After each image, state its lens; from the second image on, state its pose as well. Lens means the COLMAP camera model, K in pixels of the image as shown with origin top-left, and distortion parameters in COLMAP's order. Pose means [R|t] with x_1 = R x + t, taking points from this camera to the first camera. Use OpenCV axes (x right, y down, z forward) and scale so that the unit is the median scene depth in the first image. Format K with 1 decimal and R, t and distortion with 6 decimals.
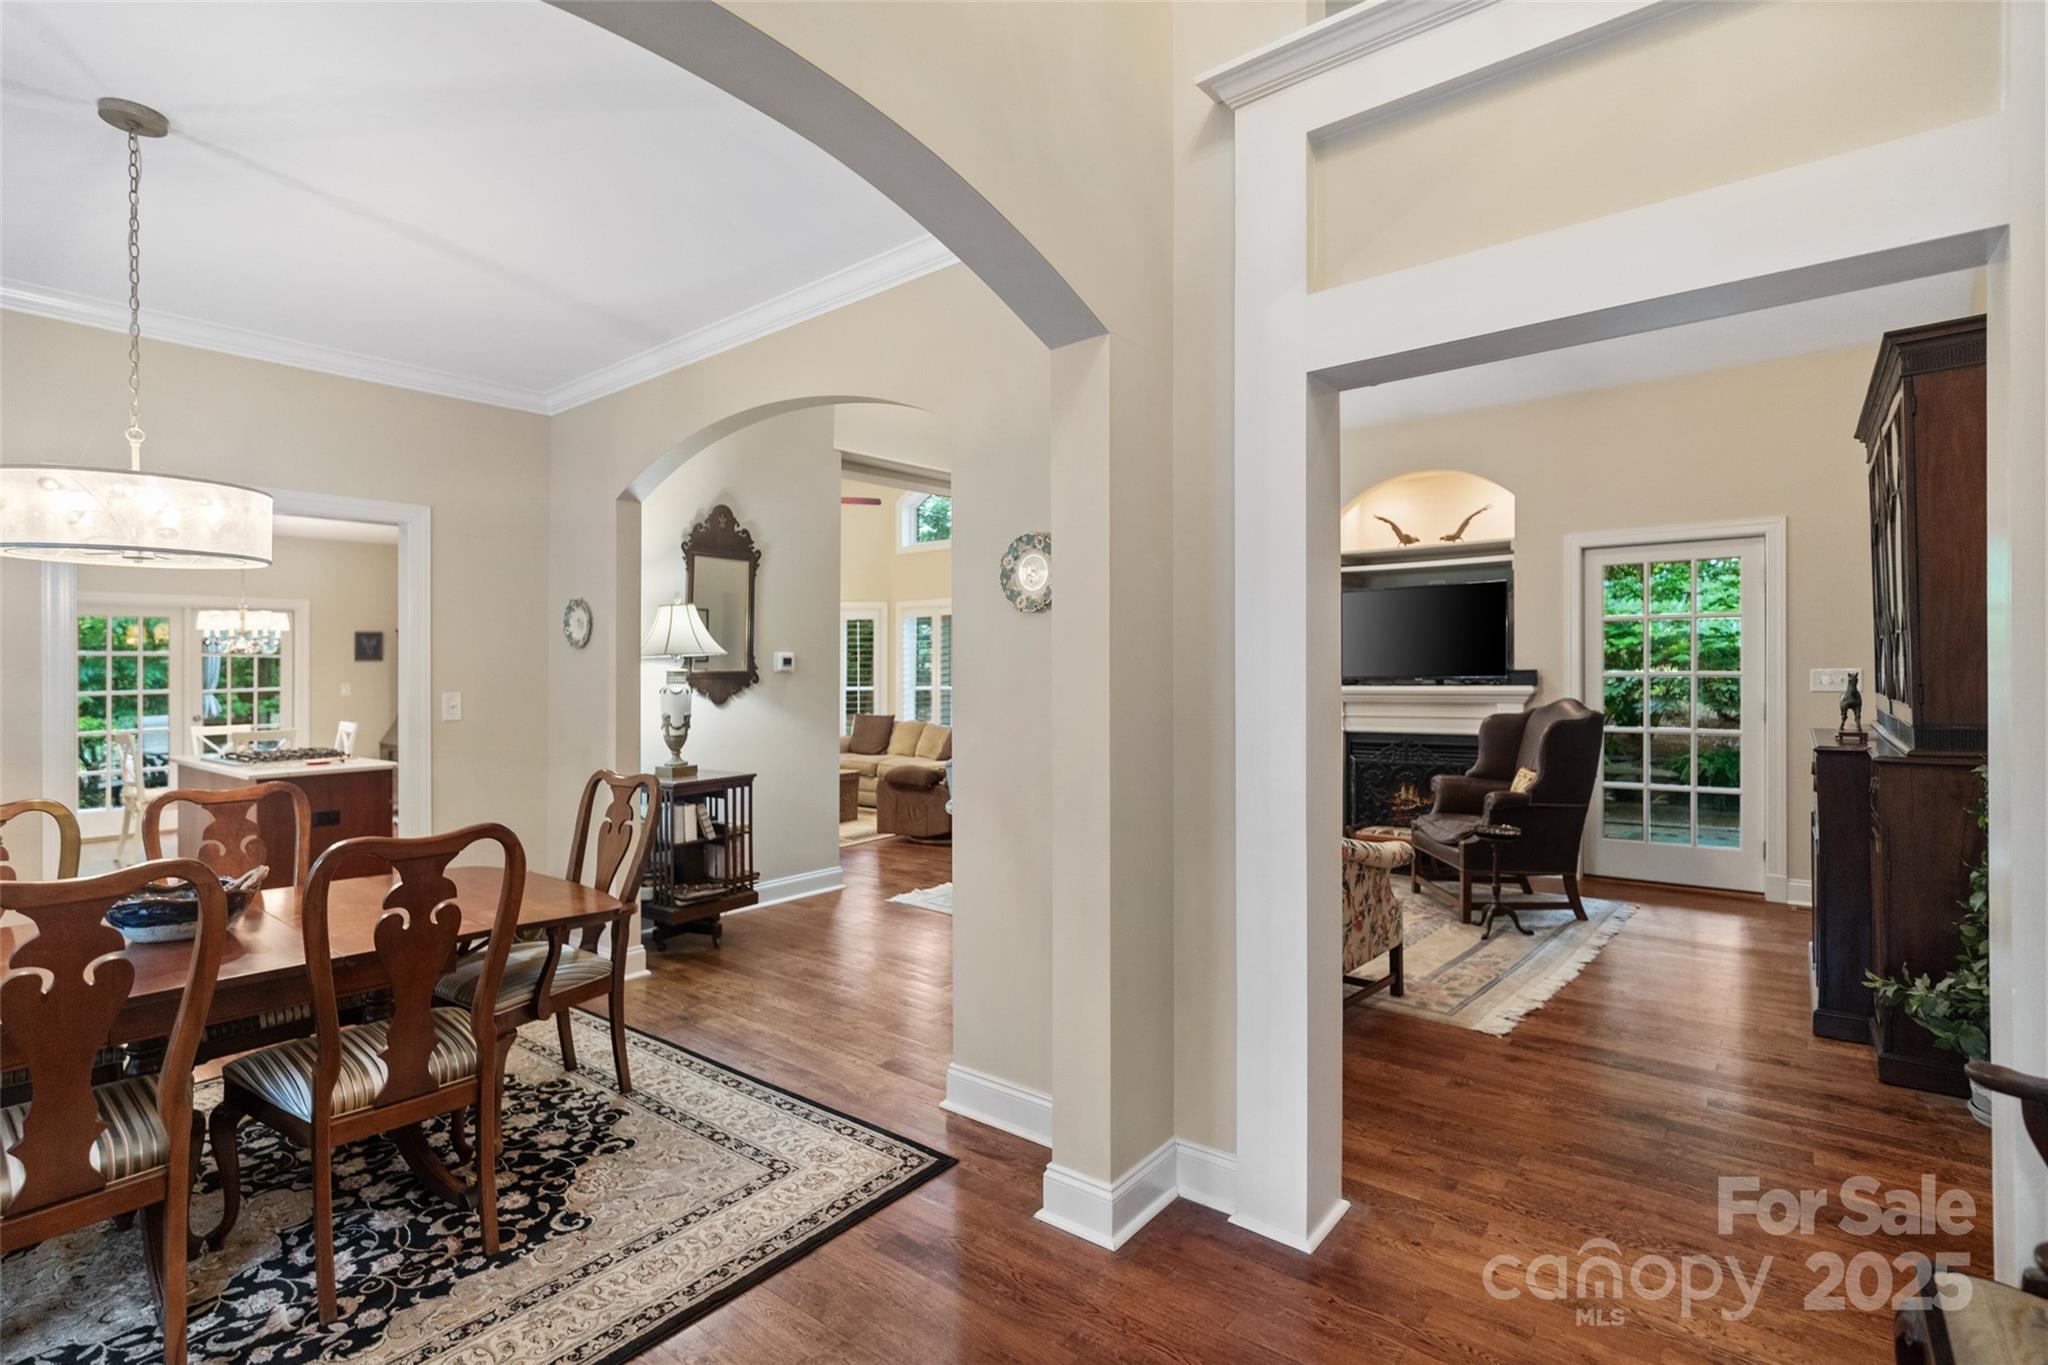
lens RADIAL K [[959.8, 0, 1007.6], [0, 959.8, 671.4], [0, 0, 1]] dist [-0.009168, 0.005291]
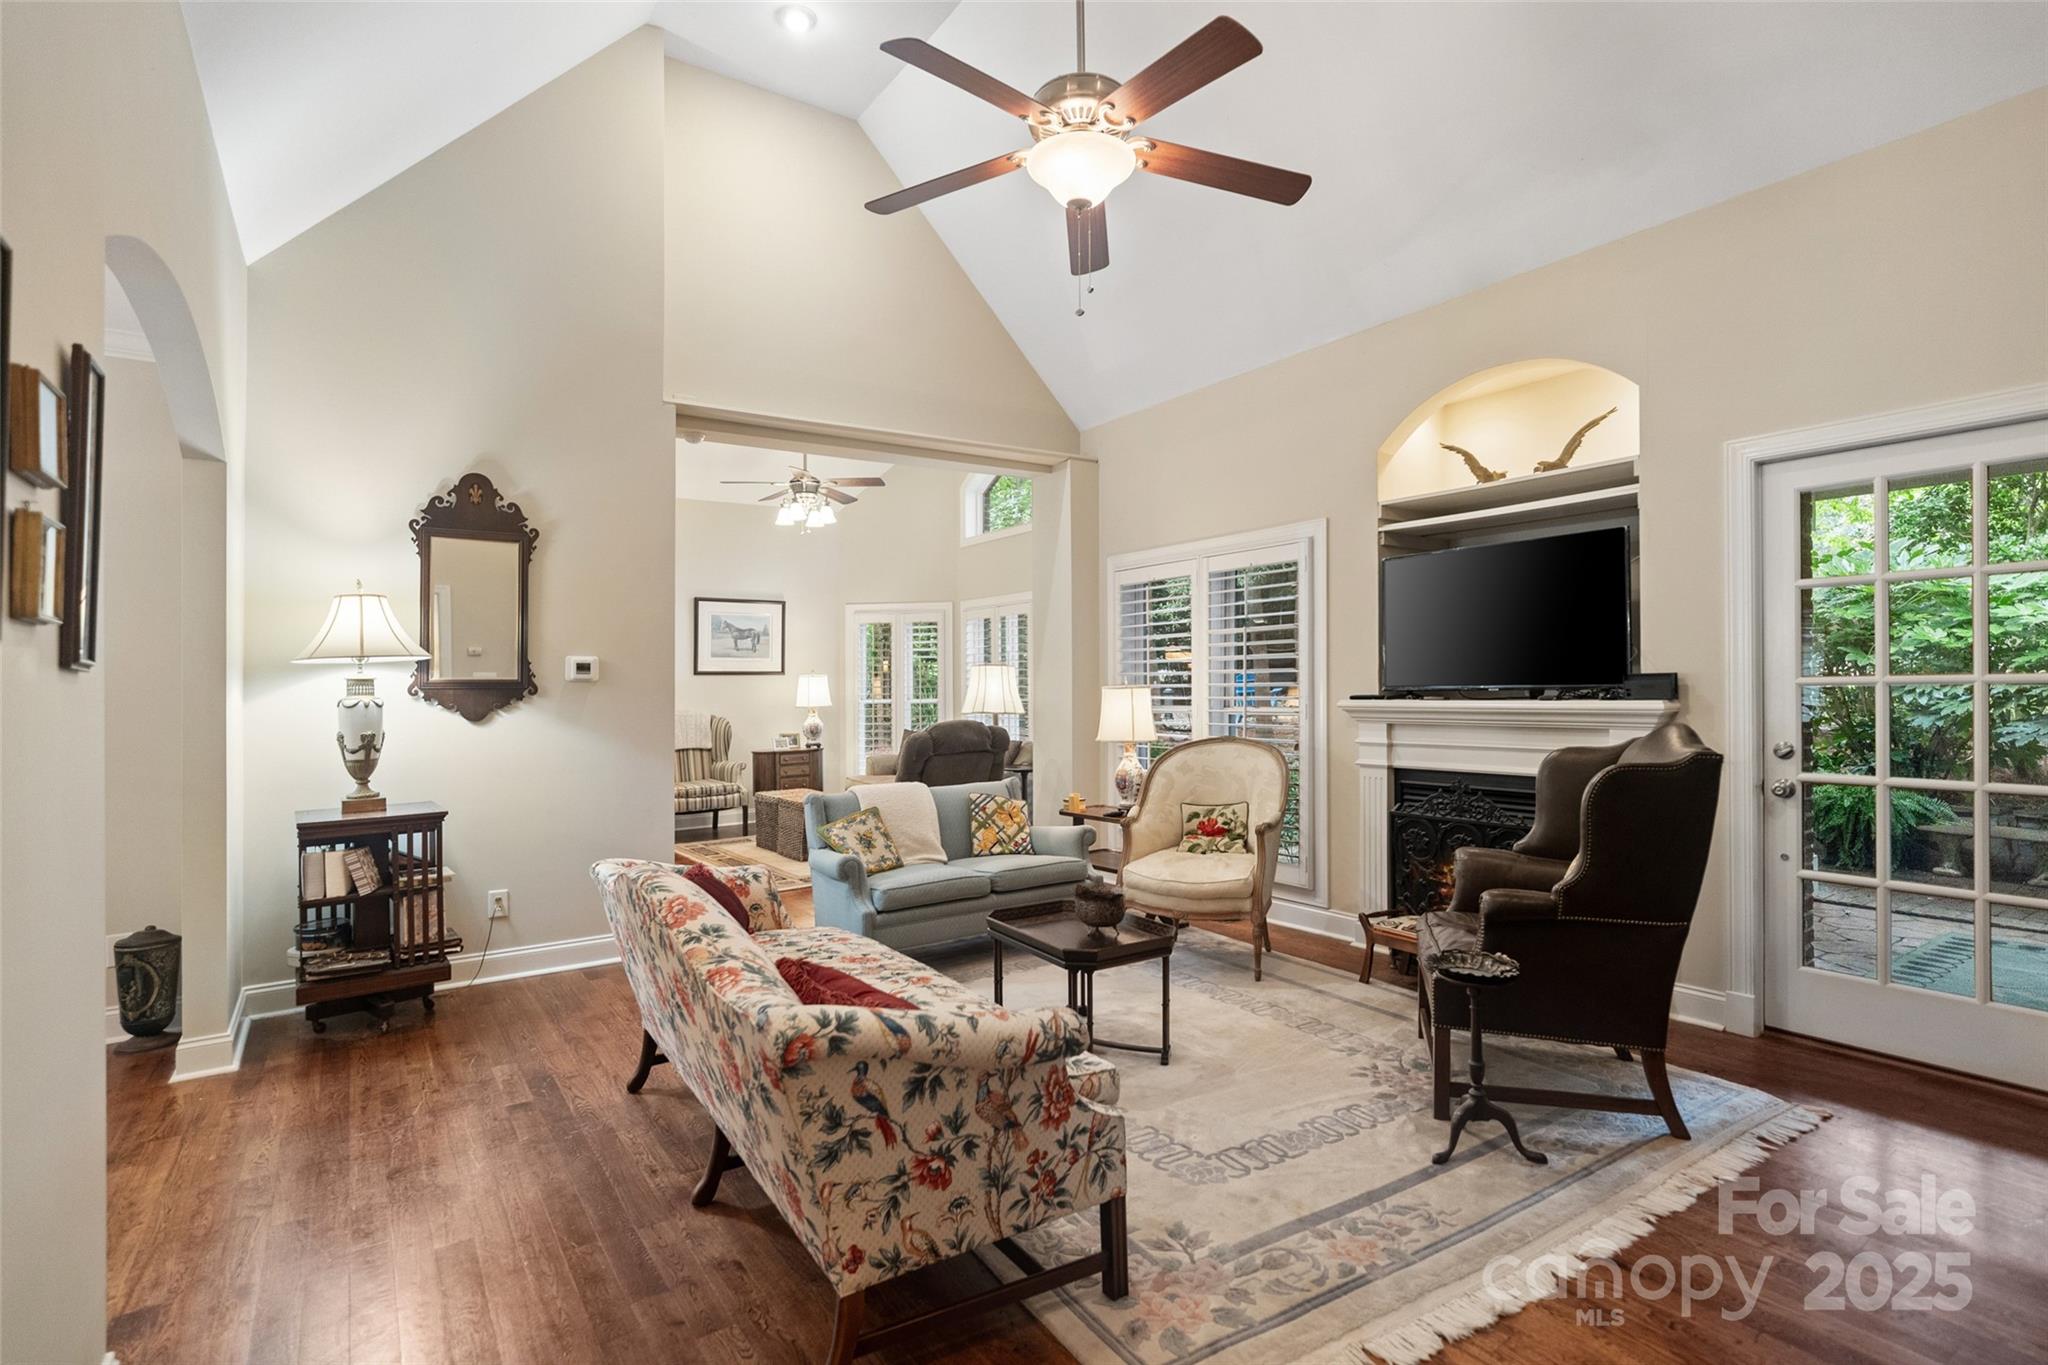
lens RADIAL K [[959.8, 0, 1031.4], [0, 959.8, 681.9], [0, 0, 1]] dist [-0.009168, 0.005291]
pose [[0.960460, -0.002581, -0.278407, 0.296505], [0.002388, 0.999997, -0.001035, 0.002835], [0.278409, 0.000329, 0.960463, 0.283130]]
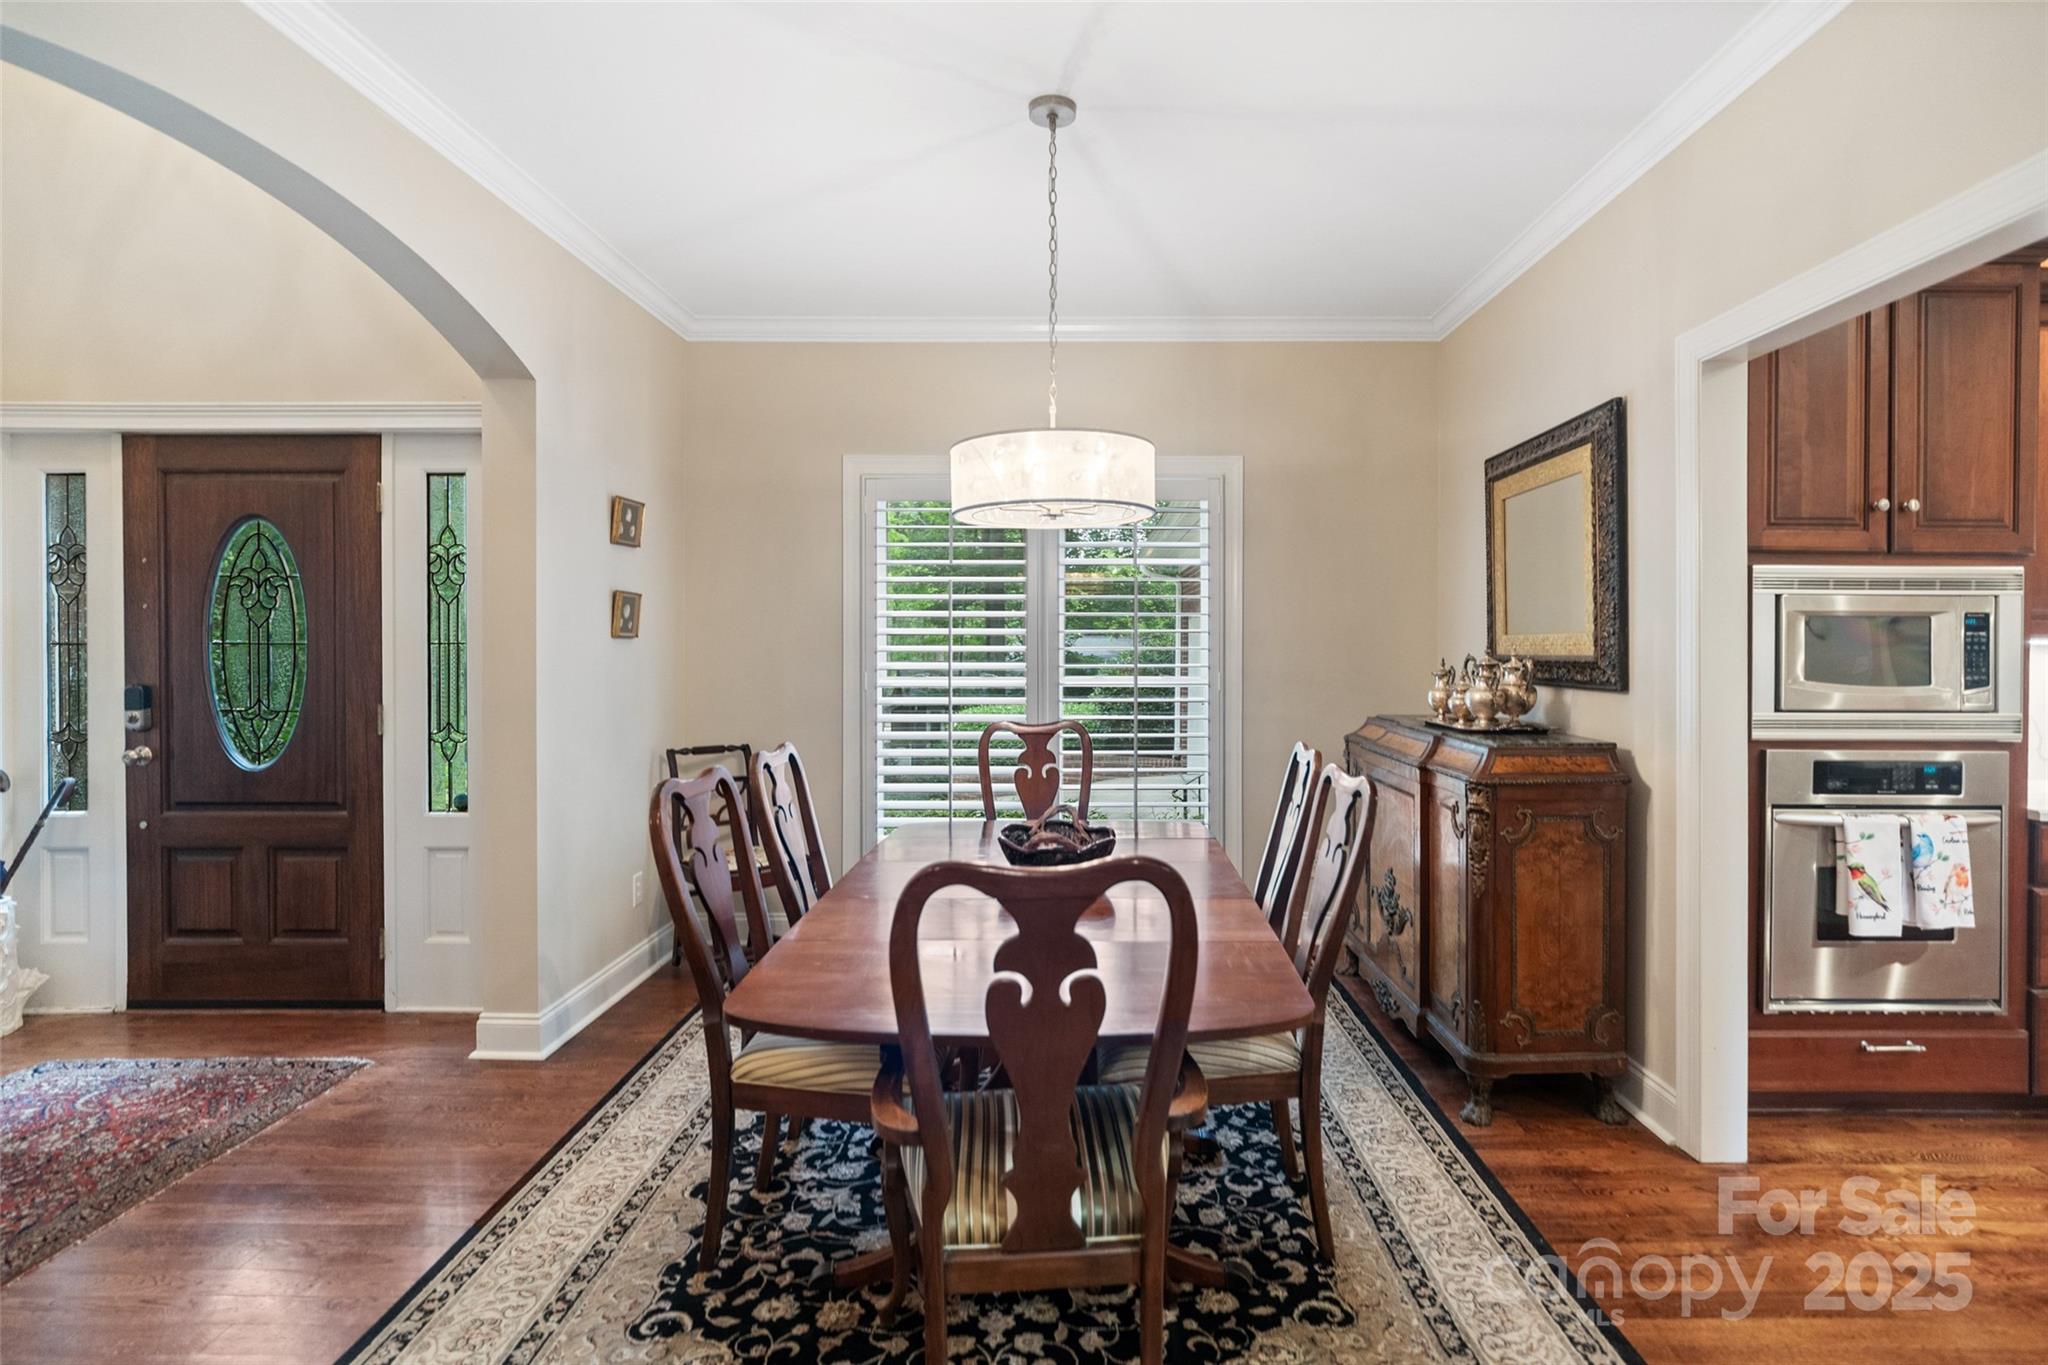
lens RADIAL K [[959.8, 0, 1026.2], [0, 959.8, 663.2], [0, 0, 1]] dist [-0.009168, 0.005291]
pose [[-0.780583, 0.014046, -0.624894, -0.268167], [0.010046, 0.999900, 0.009926, 0.046840], [0.624971, 0.001470, -0.780647, 2.251152]]
